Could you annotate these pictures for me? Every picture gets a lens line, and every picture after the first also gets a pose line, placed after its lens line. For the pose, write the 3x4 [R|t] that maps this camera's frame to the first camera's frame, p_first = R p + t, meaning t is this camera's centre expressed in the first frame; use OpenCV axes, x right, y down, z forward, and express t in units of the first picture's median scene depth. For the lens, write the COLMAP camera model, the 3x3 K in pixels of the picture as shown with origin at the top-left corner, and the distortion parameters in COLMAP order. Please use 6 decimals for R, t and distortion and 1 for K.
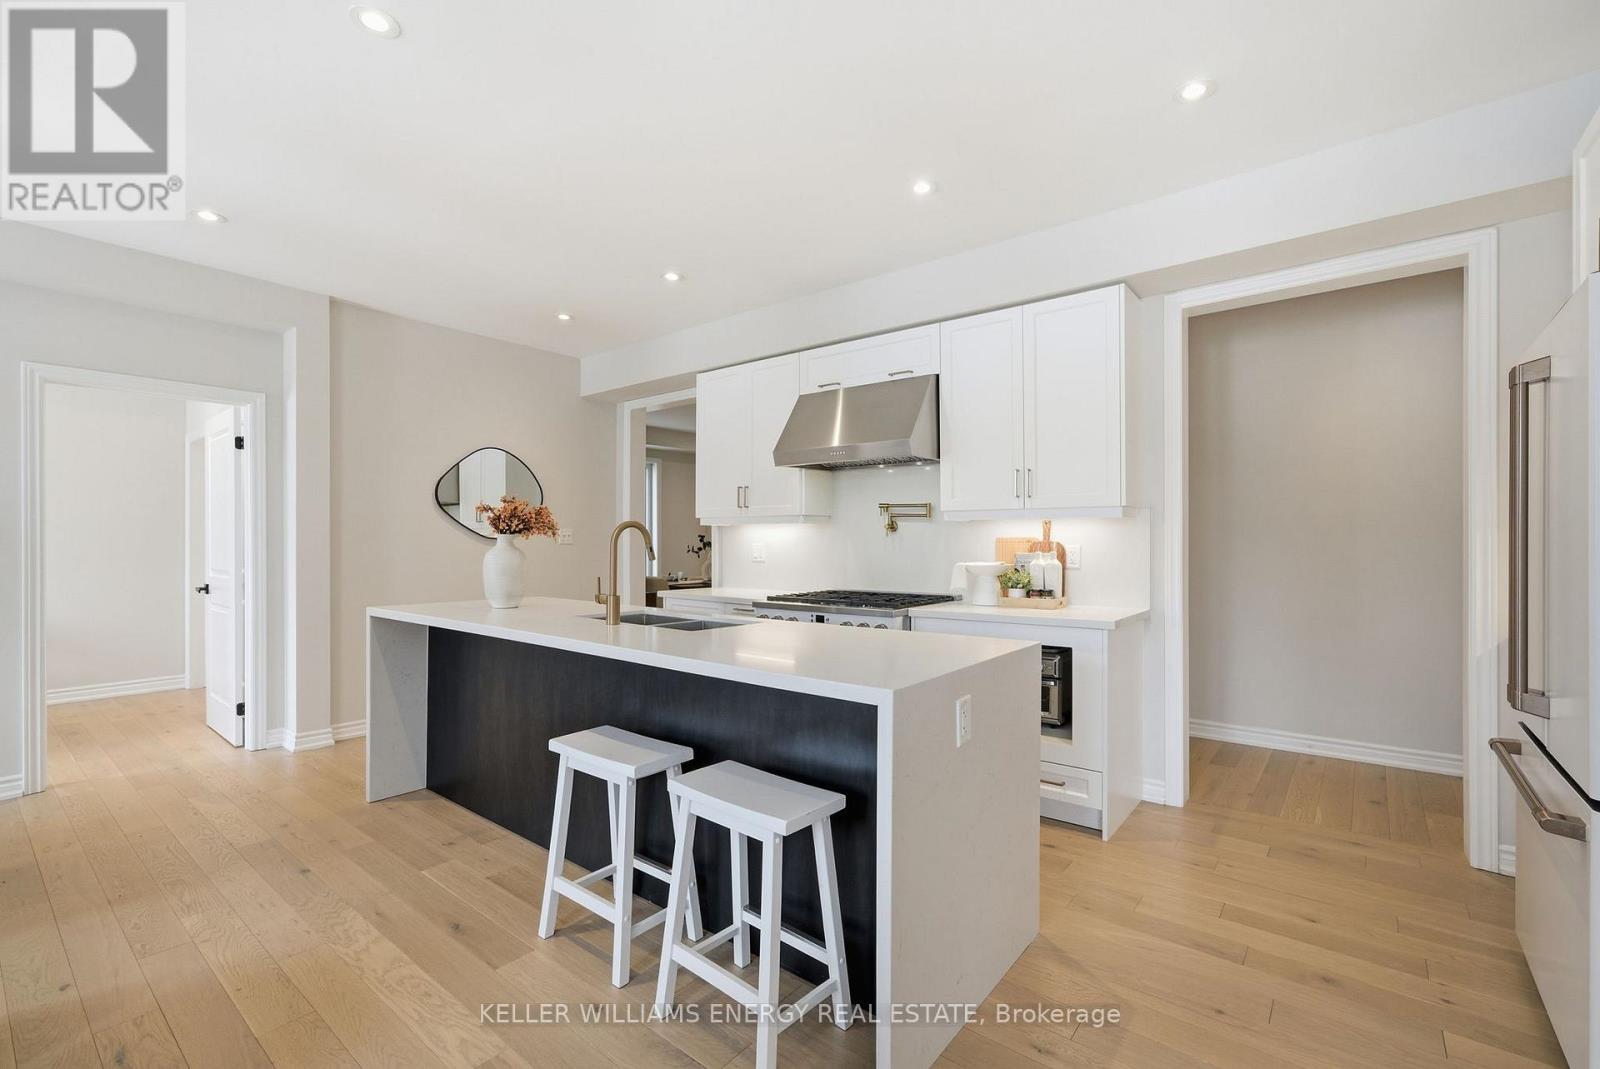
lens RADIAL K [[713.1, 0, 776.8], [0, 713.1, 539.6], [0, 0, 1]] dist [0.007571, -0.002341]
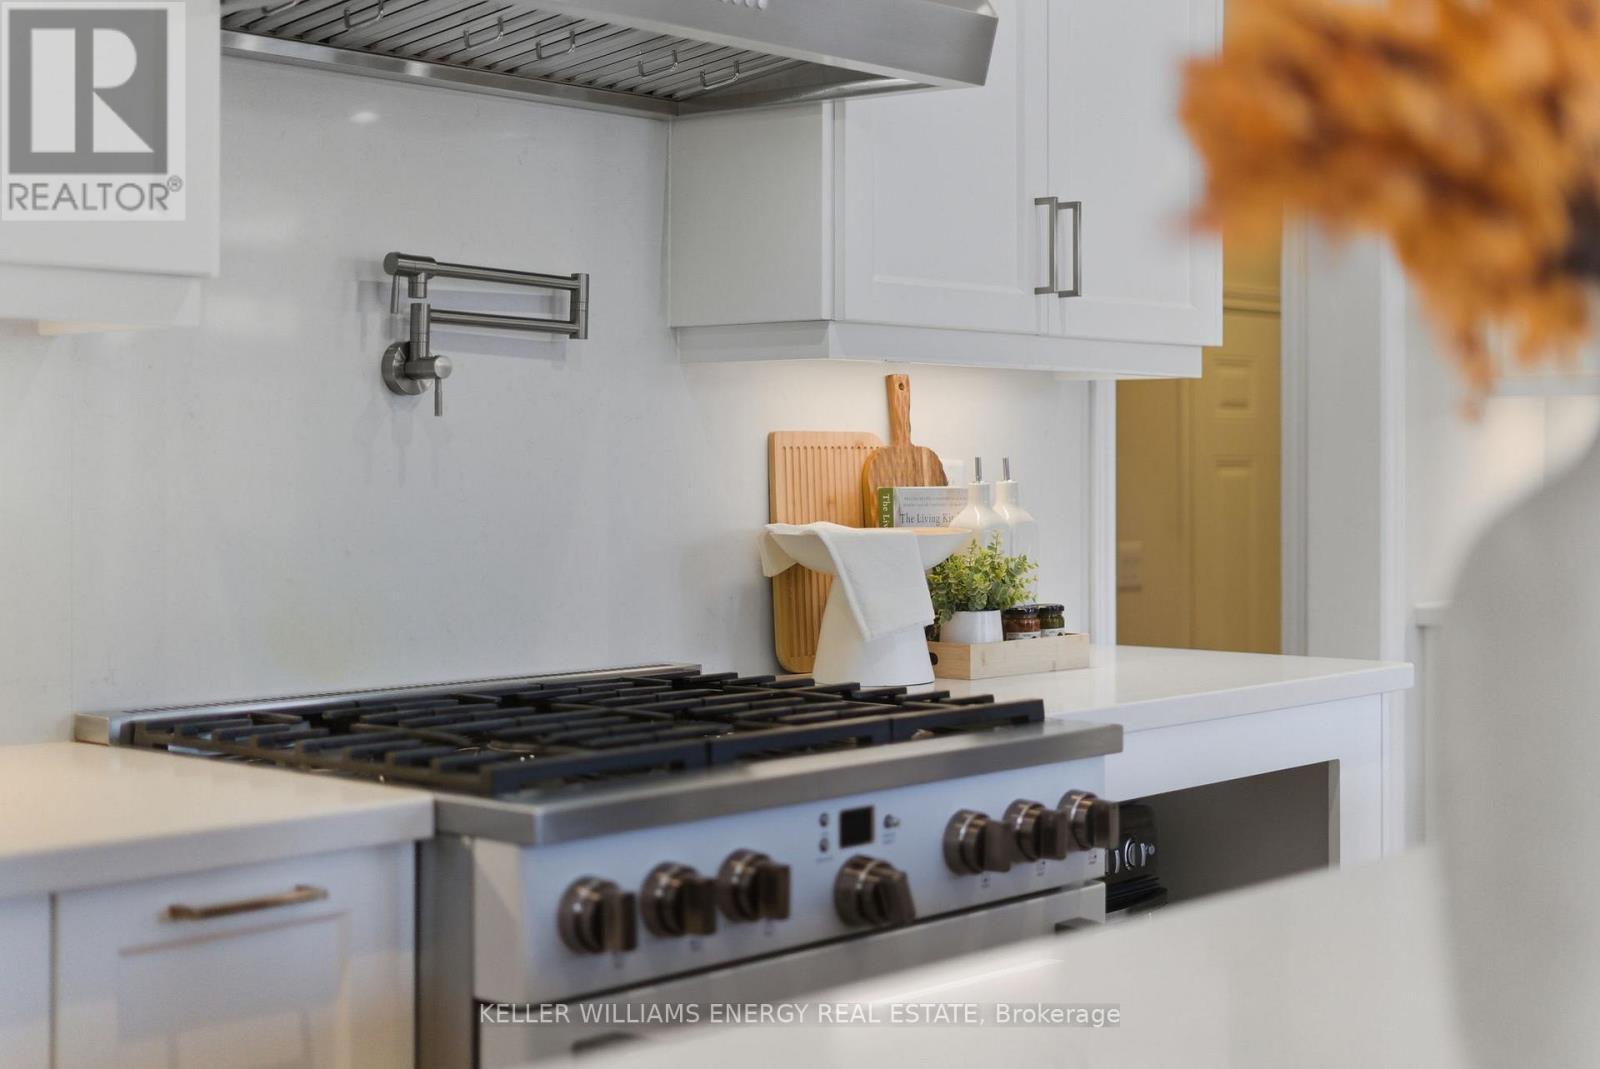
lens RADIAL K [[2392.9, 0, 789.5], [0, 2392.9, 525.3], [0, 0, 1]] dist [-0.100732, 0.000000]
pose [[0.032703, -0.018302, 0.999298, -0.625602], [0.002415, 0.999831, 0.018233, 0.017337], [-0.999462, 0.001817, 0.032741, 1.048144]]
